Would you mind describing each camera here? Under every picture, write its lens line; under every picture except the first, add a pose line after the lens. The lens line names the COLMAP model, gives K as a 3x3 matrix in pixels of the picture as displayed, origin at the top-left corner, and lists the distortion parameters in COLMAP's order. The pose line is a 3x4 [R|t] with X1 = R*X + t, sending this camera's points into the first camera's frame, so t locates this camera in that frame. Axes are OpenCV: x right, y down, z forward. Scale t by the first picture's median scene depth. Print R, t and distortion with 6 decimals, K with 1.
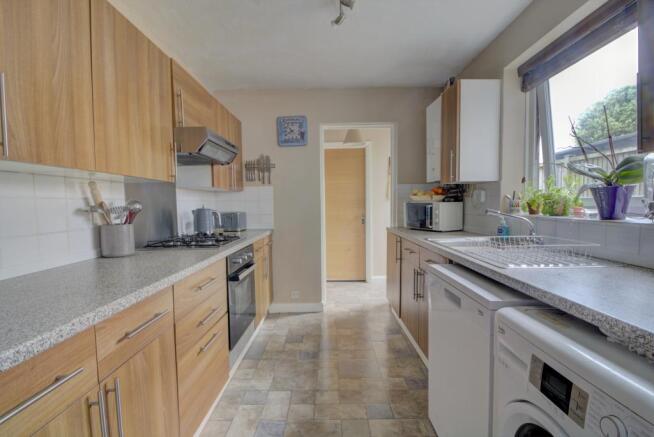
lens RADIAL K [[309.3, 0, 328.9], [0, 309.3, 216.3], [0, 0, 1]] dist [-0.003123, -0.000520]
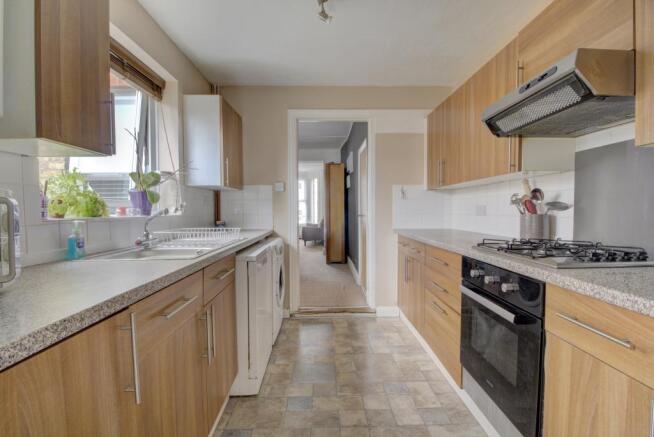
lens RADIAL K [[309.3, 0, 328.9], [0, 309.3, 216.3], [0, 0, 1]] dist [-0.003123, -0.000520]
pose [[-0.999436, 0.021049, -0.026172, 0.076071], [0.019444, 0.997999, 0.060162, -0.043217], [0.027386, 0.059619, -0.997845, 1.902748]]
